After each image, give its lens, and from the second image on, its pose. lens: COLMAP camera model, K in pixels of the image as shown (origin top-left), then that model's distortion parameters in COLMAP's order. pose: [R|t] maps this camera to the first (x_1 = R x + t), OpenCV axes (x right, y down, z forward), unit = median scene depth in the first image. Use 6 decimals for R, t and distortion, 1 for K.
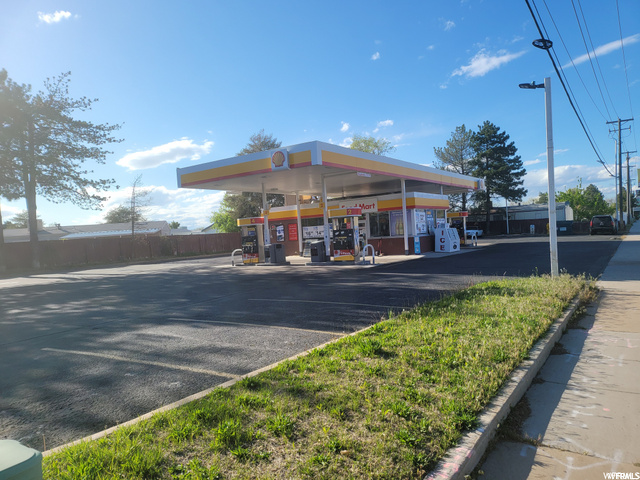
lens RADIAL K [[453.9, 0, 319.3], [0, 453.9, 241.5], [0, 0, 1]] dist [0.037706, -0.004035]
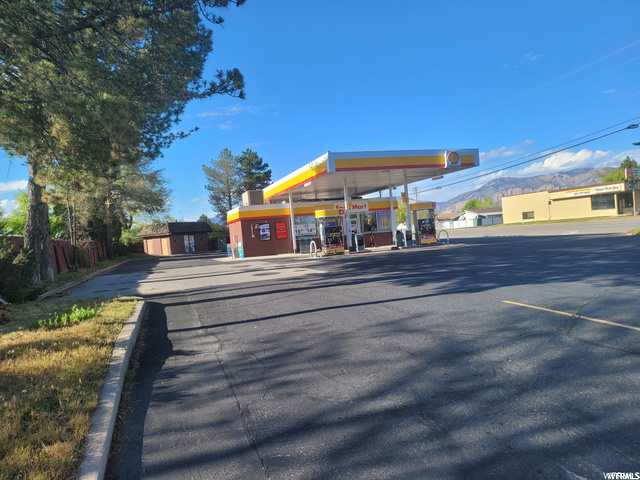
lens RADIAL K [[453.9, 0, 319.9], [0, 453.9, 240.8], [0, 0, 1]] dist [0.037706, -0.004035]
pose [[0.588142, 0.002495, 0.808754, -0.907590], [0.060359, 0.997071, -0.046971, 0.060544], [-0.806502, 0.076441, 0.586269, 0.387142]]
